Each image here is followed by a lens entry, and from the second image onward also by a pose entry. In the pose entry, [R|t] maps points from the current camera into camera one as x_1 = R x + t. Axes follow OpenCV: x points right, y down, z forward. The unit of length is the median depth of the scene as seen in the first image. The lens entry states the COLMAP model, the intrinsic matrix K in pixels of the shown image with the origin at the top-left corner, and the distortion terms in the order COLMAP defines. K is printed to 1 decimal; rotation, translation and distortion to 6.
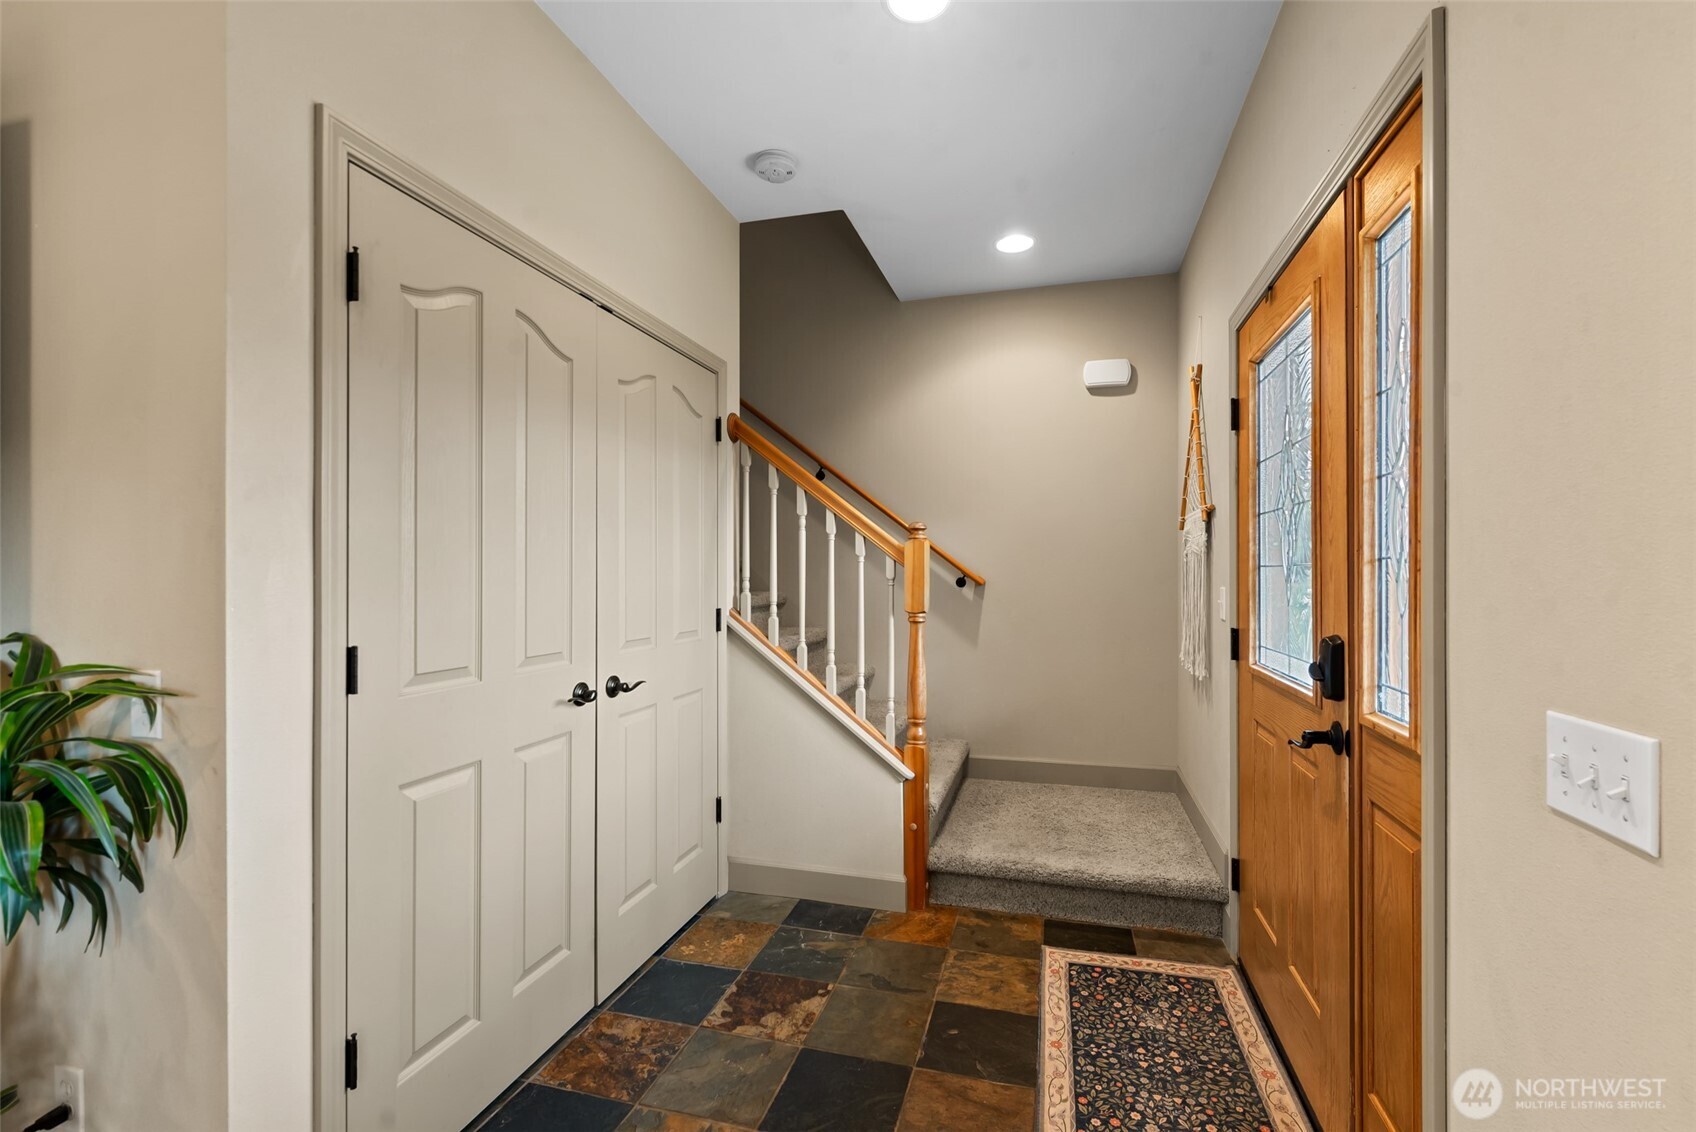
lens RADIAL K [[742.6, 0, 853.9], [0, 742.6, 582.4], [0, 0, 1]] dist [0.001012, 0.000146]
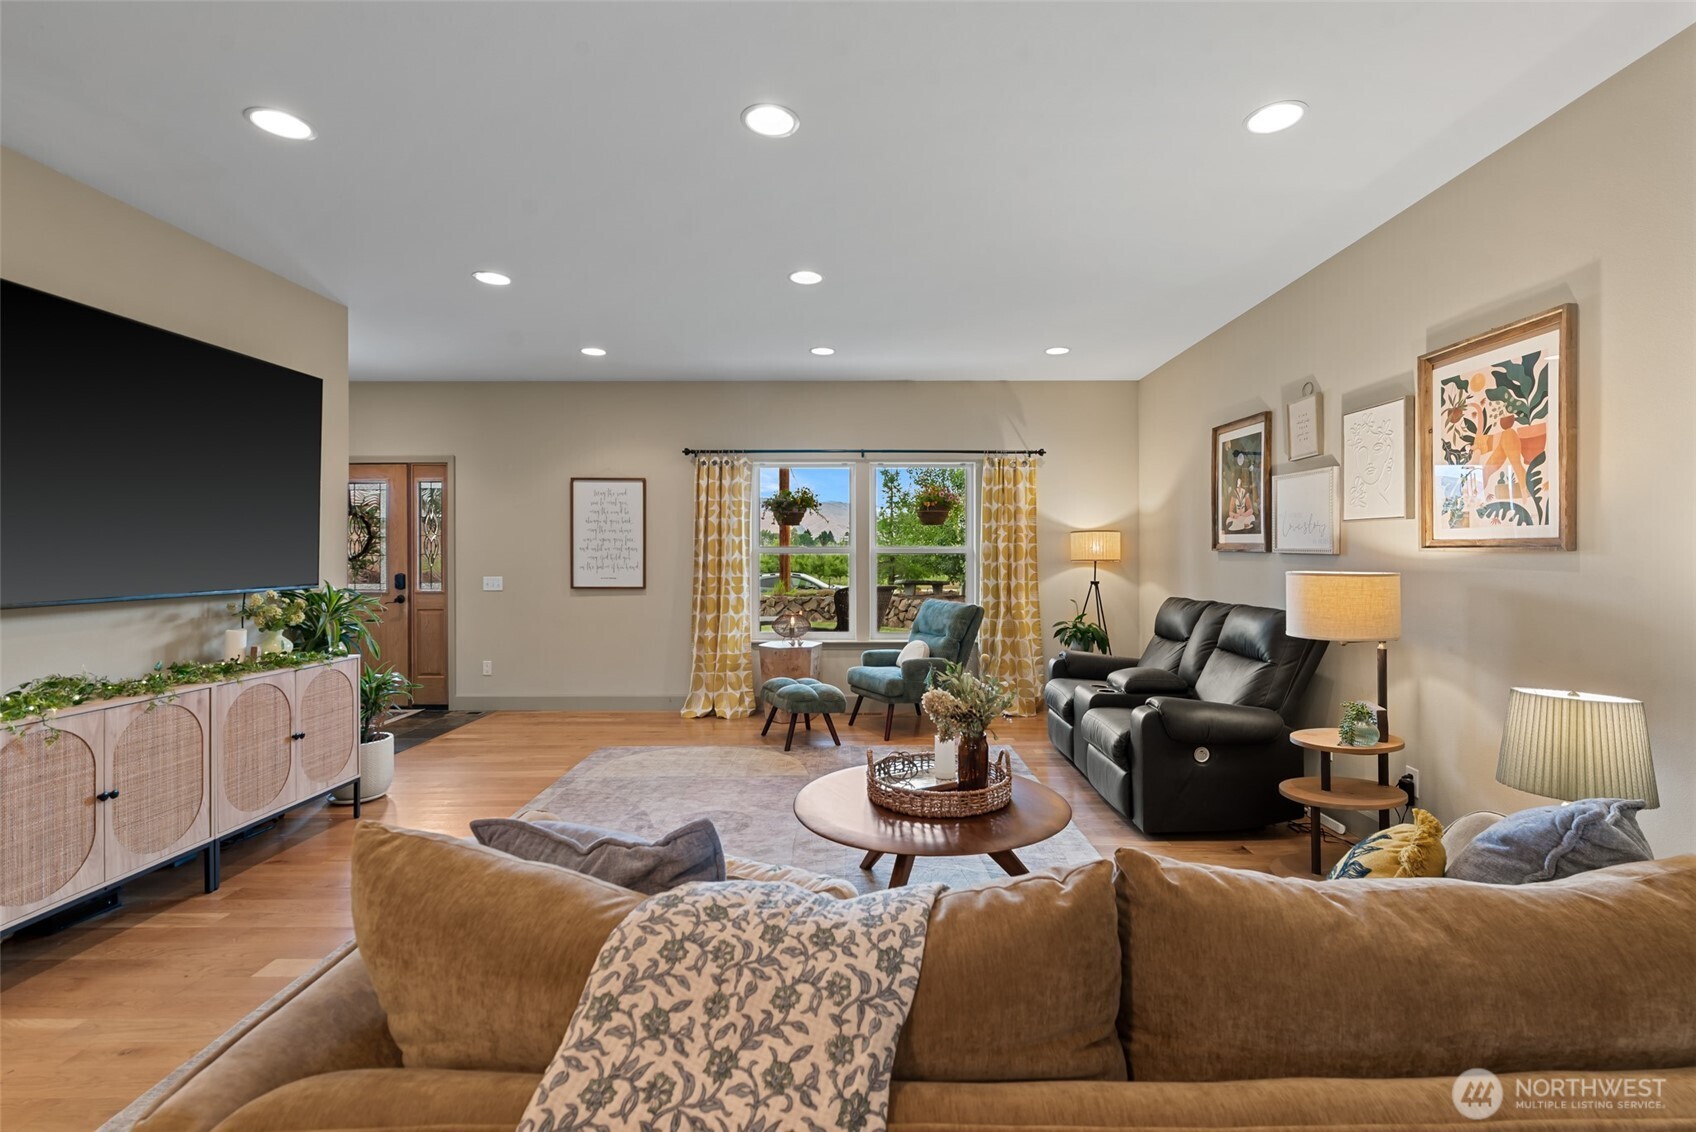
lens RADIAL K [[732.3, 0, 866.6], [0, 732.3, 549.3], [0, 0, 1]] dist [-0.002414, -0.000468]
pose [[-0.259461, 0.006914, 0.965729, -2.061658], [0.013852, 0.999898, -0.003437, -0.004410], [-0.965654, 0.012486, -0.259531, -0.209649]]
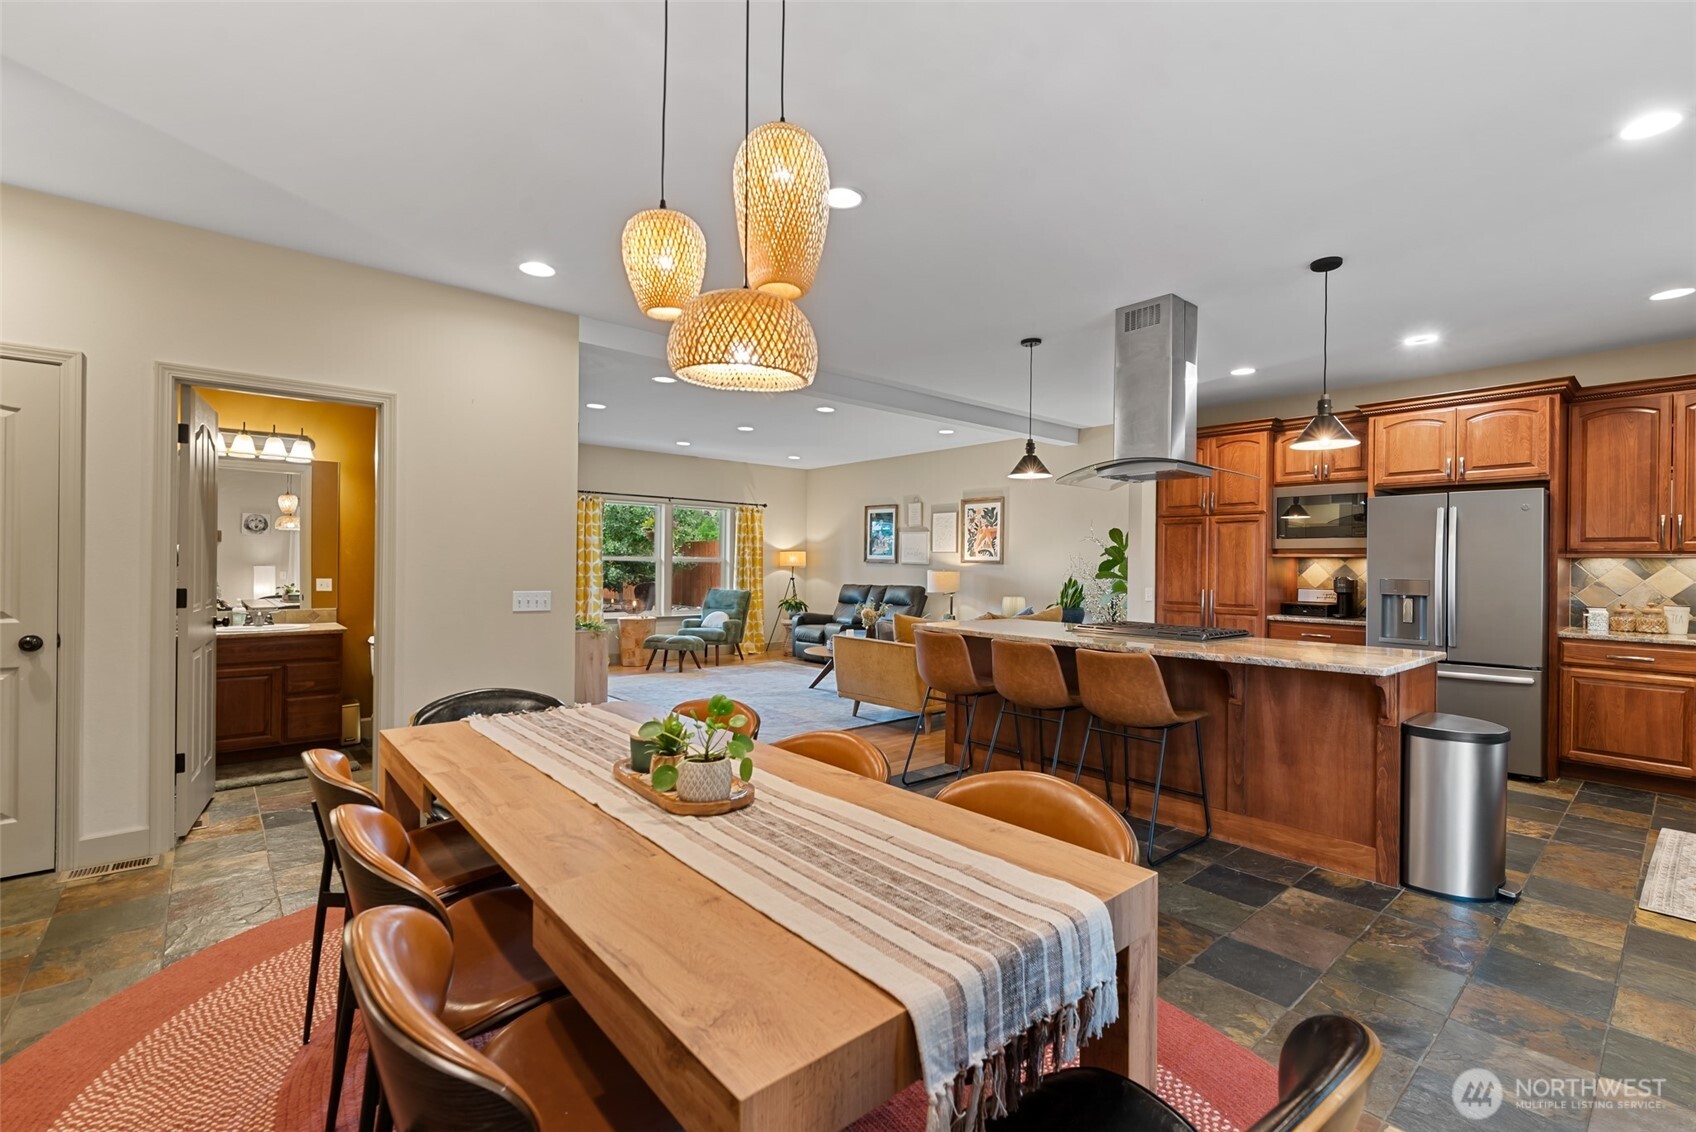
lens RADIAL K [[735.7, 0, 849.3], [0, 735.7, 559.5], [0, 0, 1]] dist [-0.003320, -0.000053]
pose [[-0.822886, -0.003614, 0.568195, -2.657659], [-0.002275, 0.999993, 0.003065, -0.020766], [-0.568202, 0.001230, -0.822888, 1.607330]]
